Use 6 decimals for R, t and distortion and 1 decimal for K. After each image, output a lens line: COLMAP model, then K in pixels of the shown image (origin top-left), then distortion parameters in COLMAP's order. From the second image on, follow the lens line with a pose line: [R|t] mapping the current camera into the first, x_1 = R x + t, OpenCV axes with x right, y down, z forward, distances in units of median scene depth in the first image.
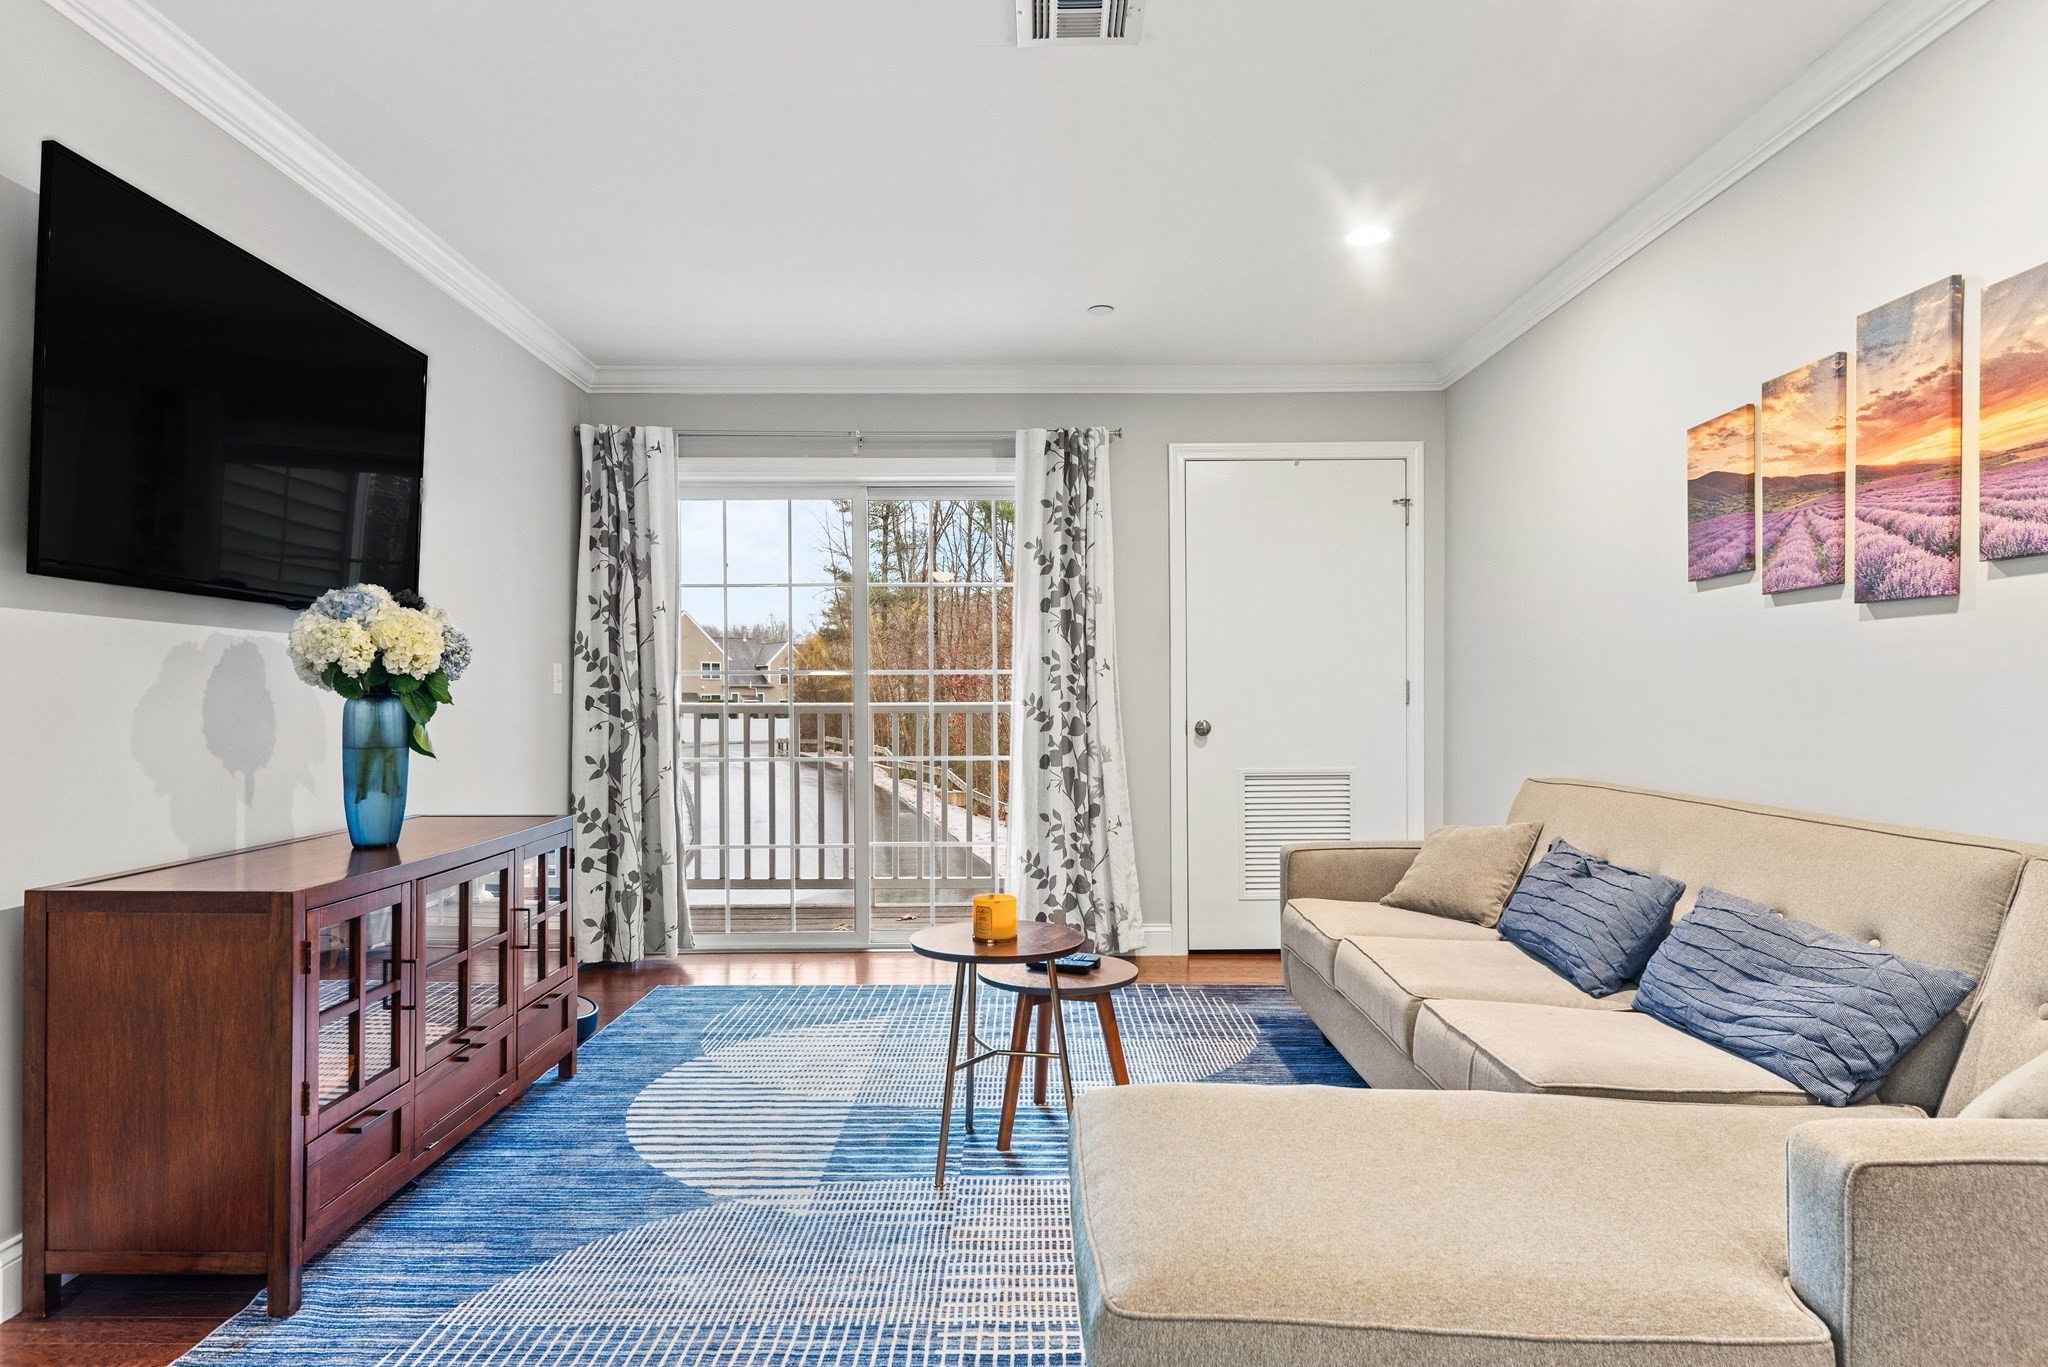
lens RADIAL K [[1170.7, 0, 1019.9], [0, 1170.7, 712.0], [0, 0, 1]] dist [0.029073, -0.020690]
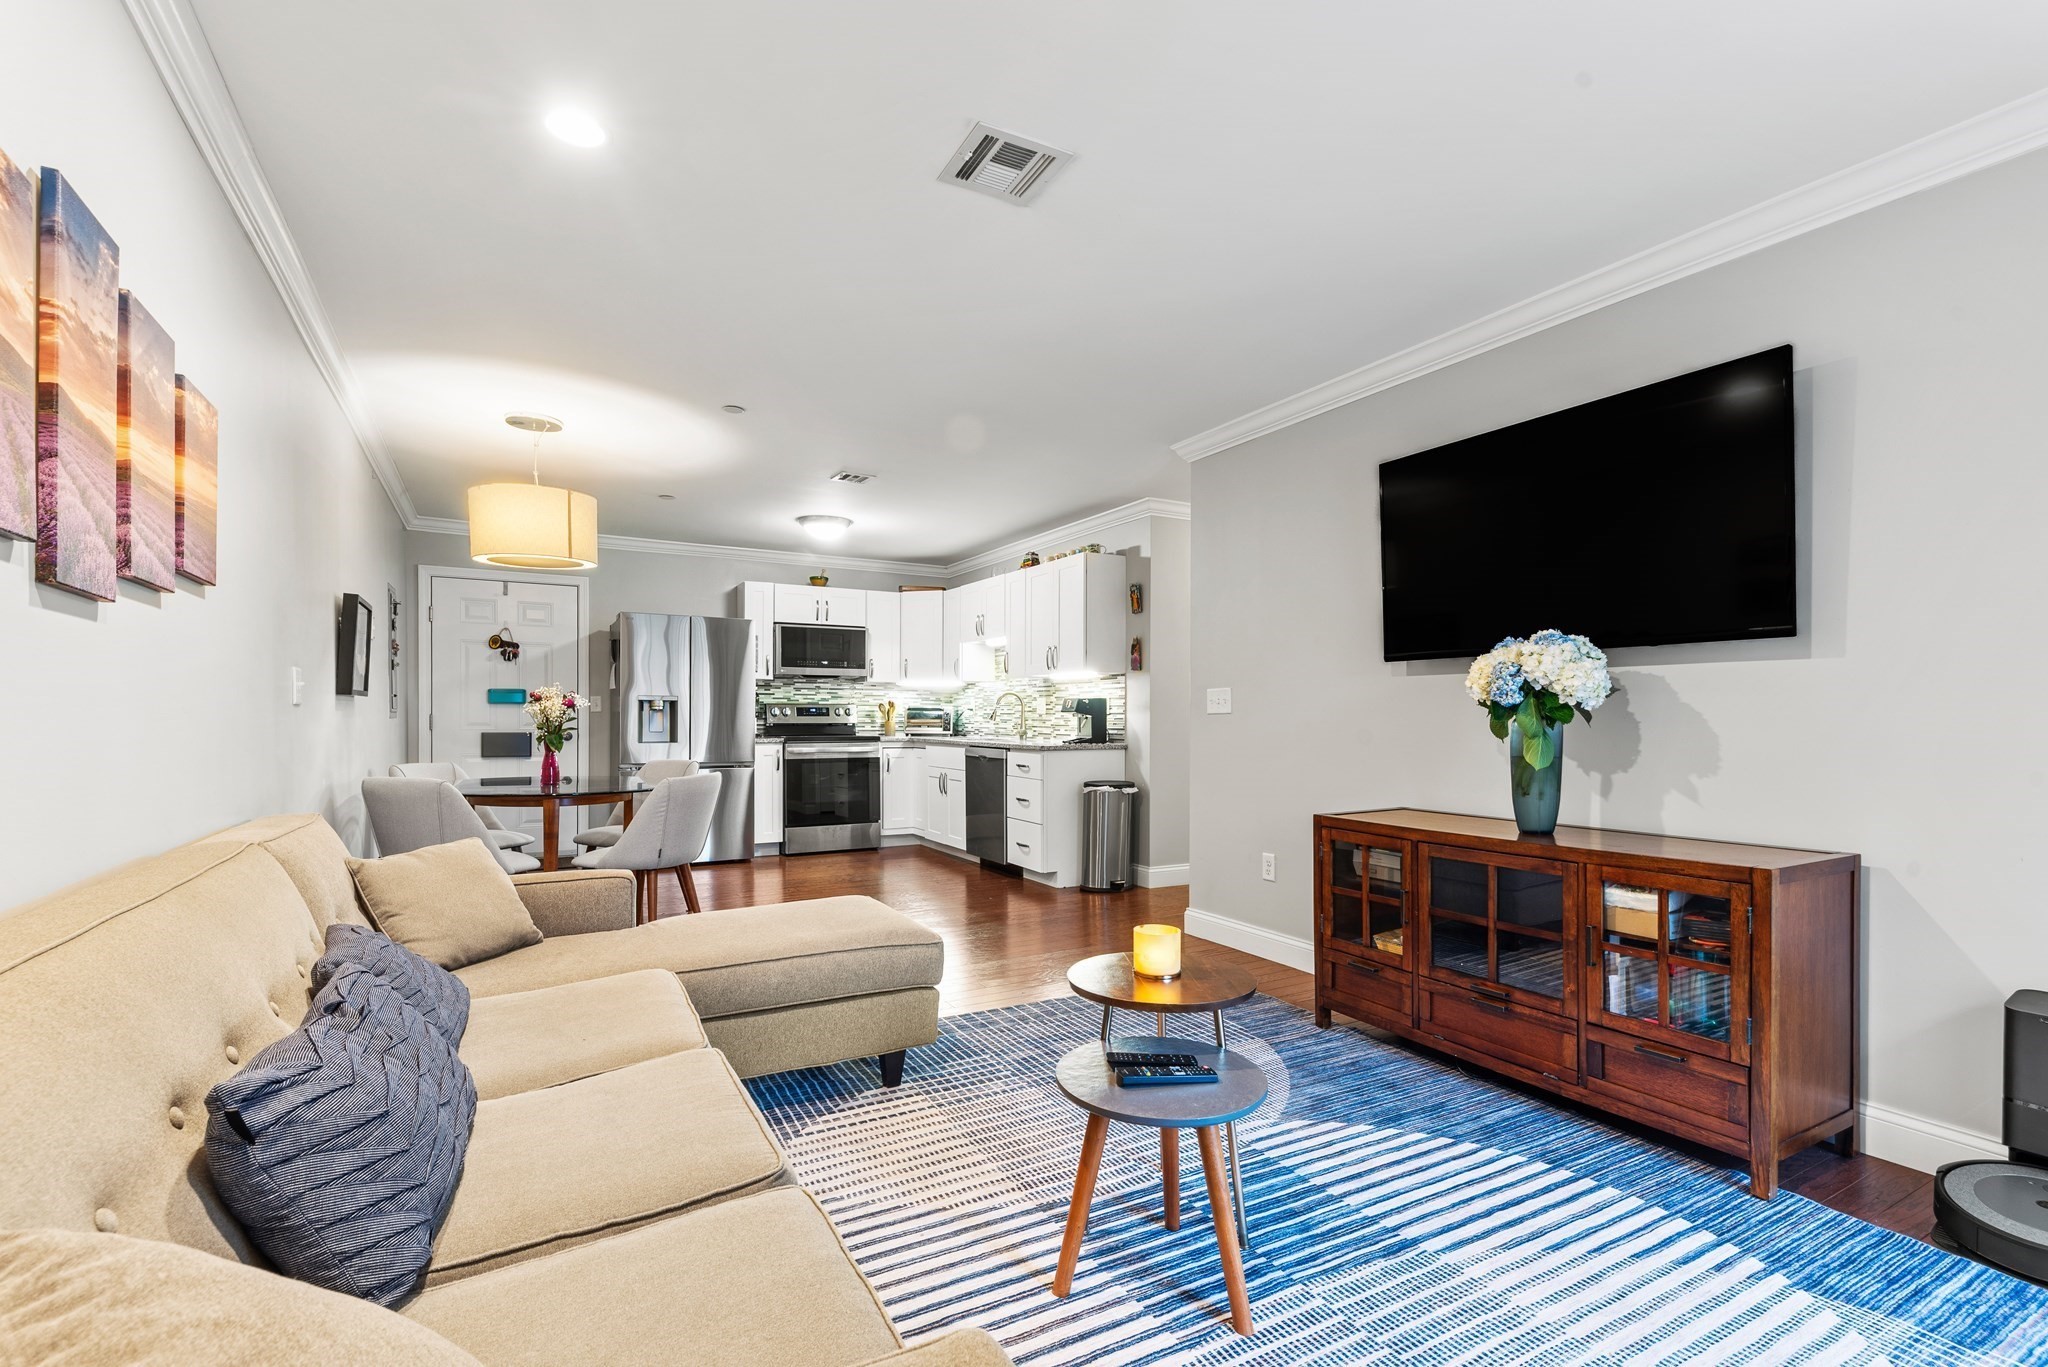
lens RADIAL K [[918.7, 0, 1017.8], [0, 918.7, 721.3], [0, 0, 1]] dist [0.015131, -0.000173]
pose [[-0.878142, 0.001671, -0.478398, 0.381406], [-0.006357, 0.999865, 0.015163, -0.017962], [0.478358, 0.016356, -0.878012, 1.406584]]
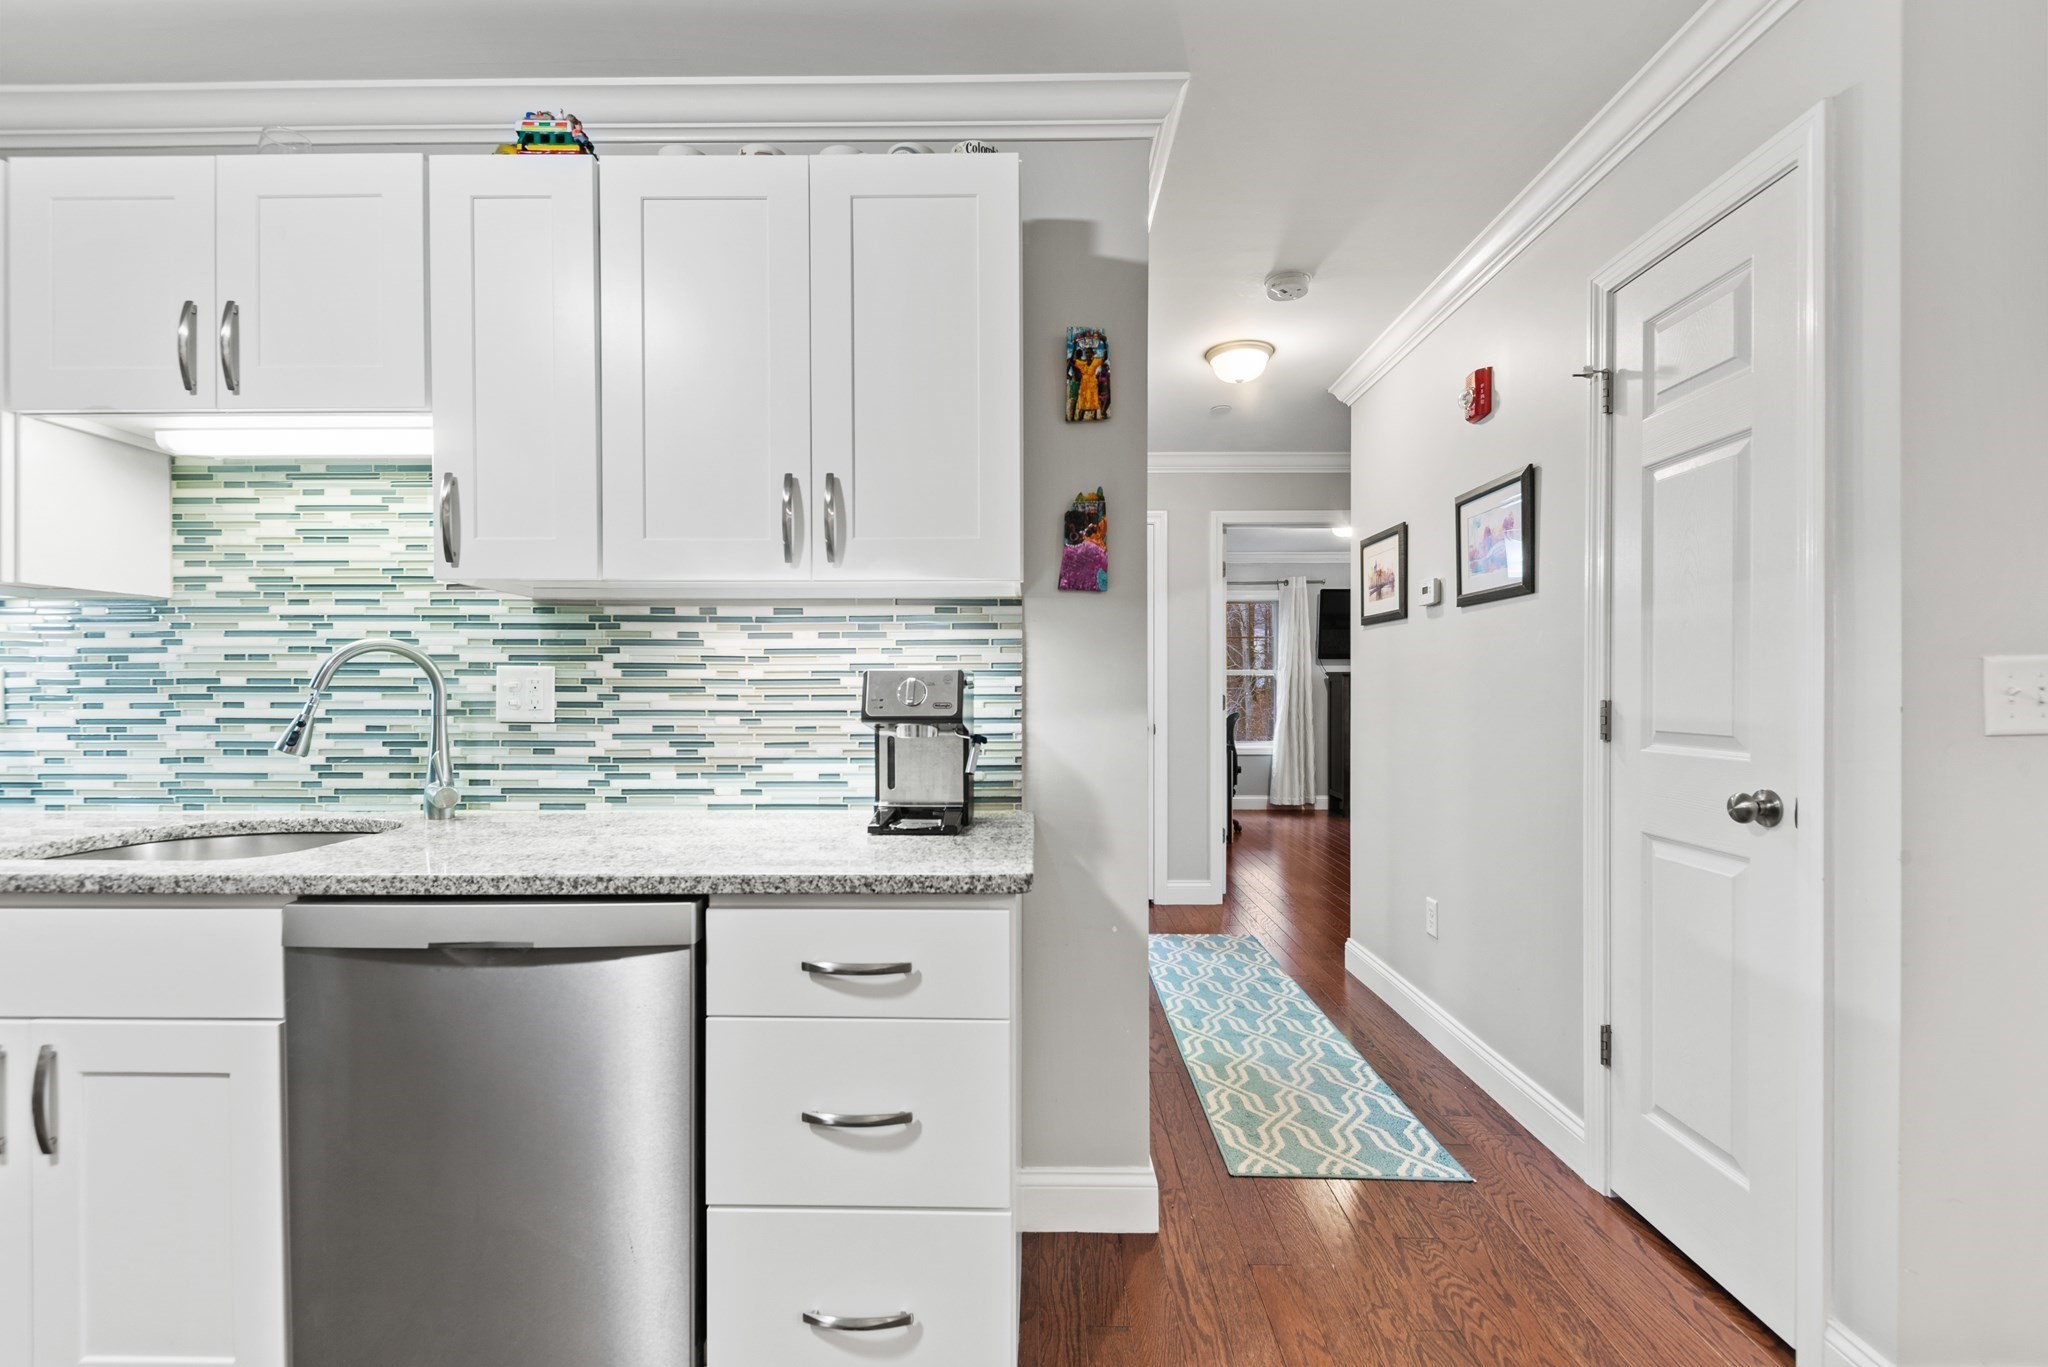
lens RADIAL K [[896.5, 0, 1029.3], [0, 896.5, 692.8], [0, 0, 1]] dist [0.025870, -0.013730]
pose [[-0.017984, 0.008357, -0.999803, -0.121127], [-0.007980, 0.999932, 0.008501, -0.030462], [0.999806, 0.008131, -0.017916, -0.181438]]
